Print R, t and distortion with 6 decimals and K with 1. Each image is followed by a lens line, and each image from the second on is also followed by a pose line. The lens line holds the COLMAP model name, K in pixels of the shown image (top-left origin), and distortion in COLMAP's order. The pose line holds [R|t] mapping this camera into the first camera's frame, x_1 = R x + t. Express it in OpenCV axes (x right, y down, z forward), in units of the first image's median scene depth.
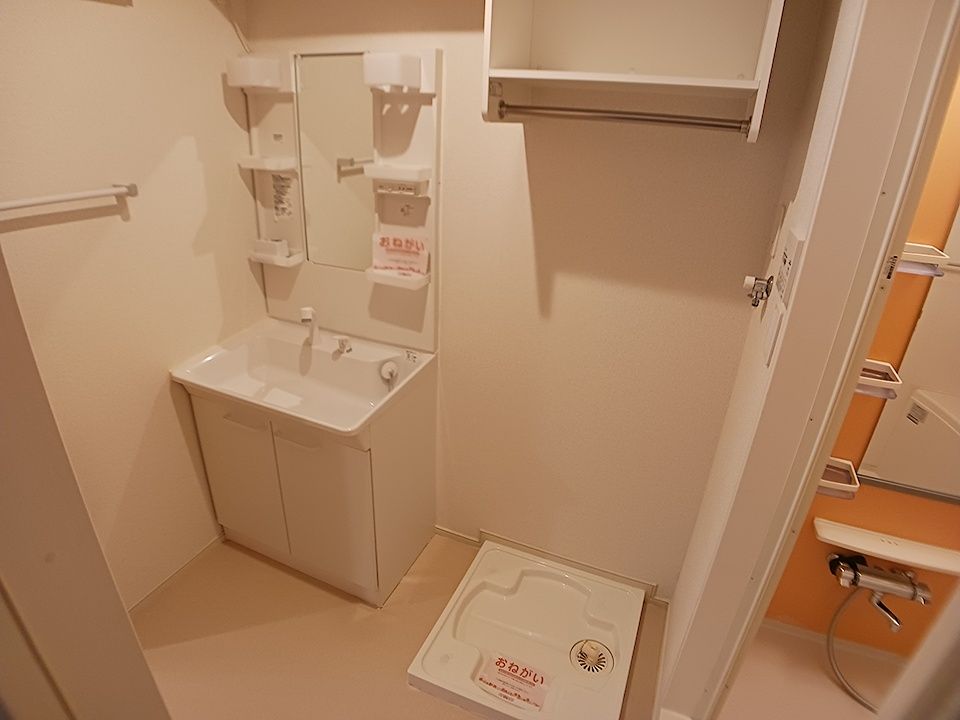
lens RADIAL K [[527.0, 0, 477.2], [0, 527.0, 358.9], [0, 0, 1]] dist [-0.079314, 0.001853]
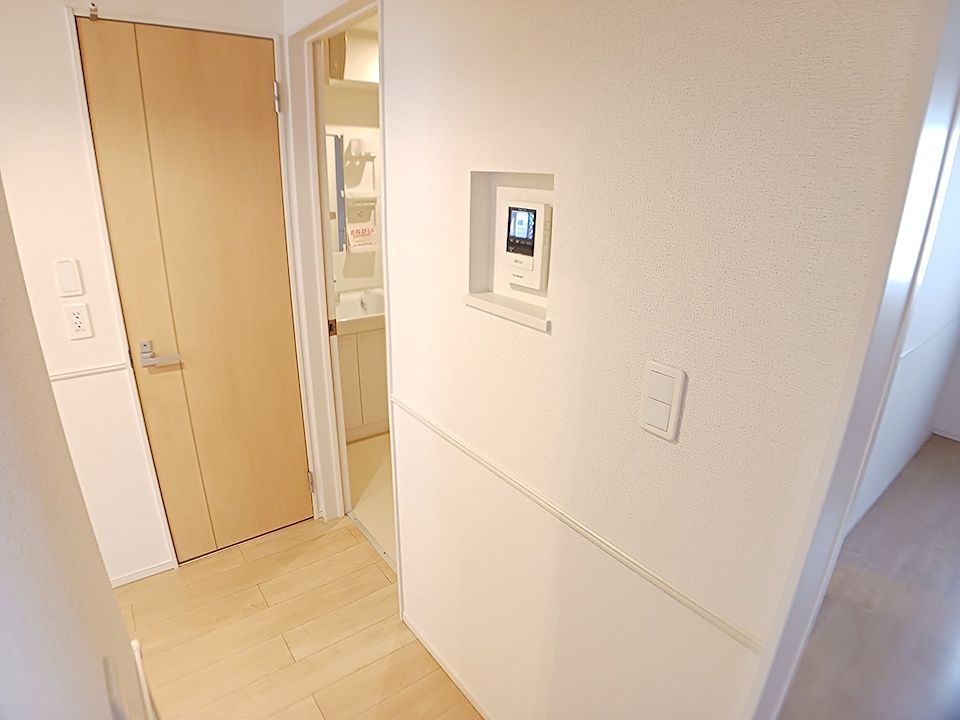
lens RADIAL K [[527.0, 0, 477.2], [0, 527.0, 358.9], [0, 0, 1]] dist [-0.079314, 0.001853]
pose [[0.492847, -0.325561, 0.806915, -1.745911], [0.360186, 0.920513, 0.151399, 0.077737], [-0.792066, 0.216022, 0.570935, -0.351164]]
